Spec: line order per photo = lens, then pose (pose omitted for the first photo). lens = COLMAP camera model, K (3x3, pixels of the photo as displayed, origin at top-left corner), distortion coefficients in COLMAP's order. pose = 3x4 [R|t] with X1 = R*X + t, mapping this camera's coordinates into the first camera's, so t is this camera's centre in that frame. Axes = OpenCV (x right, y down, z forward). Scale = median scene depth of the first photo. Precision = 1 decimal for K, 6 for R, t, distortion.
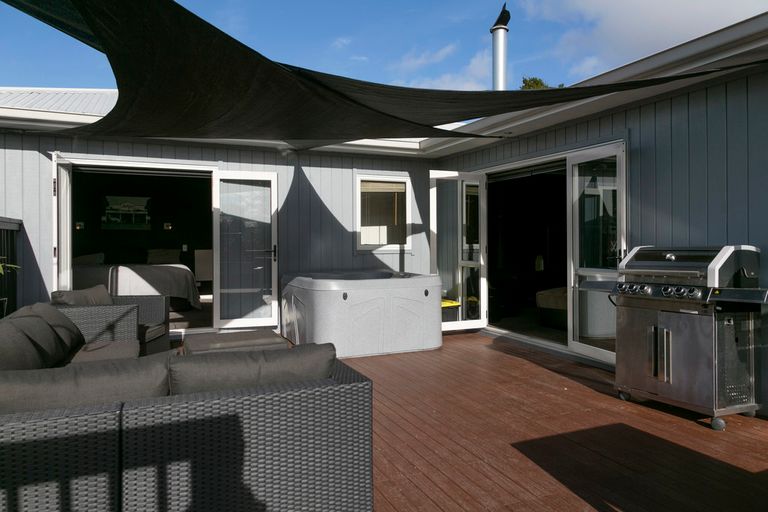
lens RADIAL K [[556.3, 0, 385.2], [0, 556.3, 242.0], [0, 0, 1]] dist [0.041619, 0.000661]
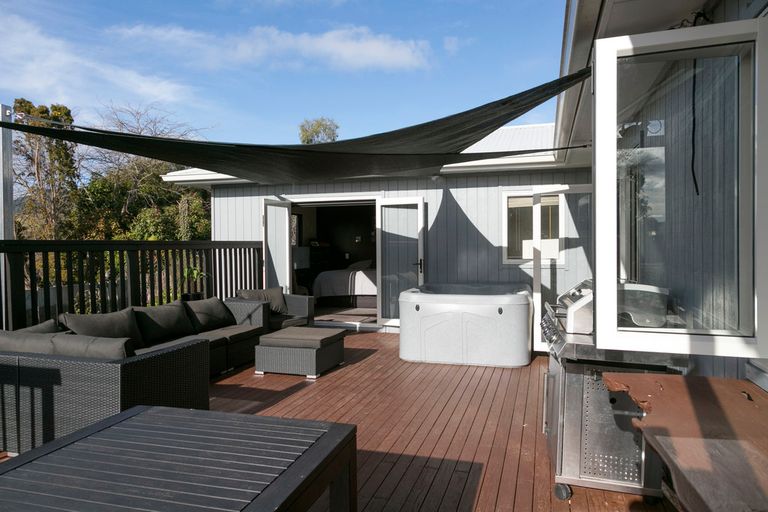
lens RADIAL K [[528.5, 0, 374.4], [0, 528.5, 252.6], [0, 0, 1]] dist [0.004410, 0.001633]
pose [[0.738917, 0.009564, -0.673729, 0.476650], [0.005071, 0.999792, 0.019754, -0.030330], [0.673778, -0.018013, 0.738715, 0.116630]]
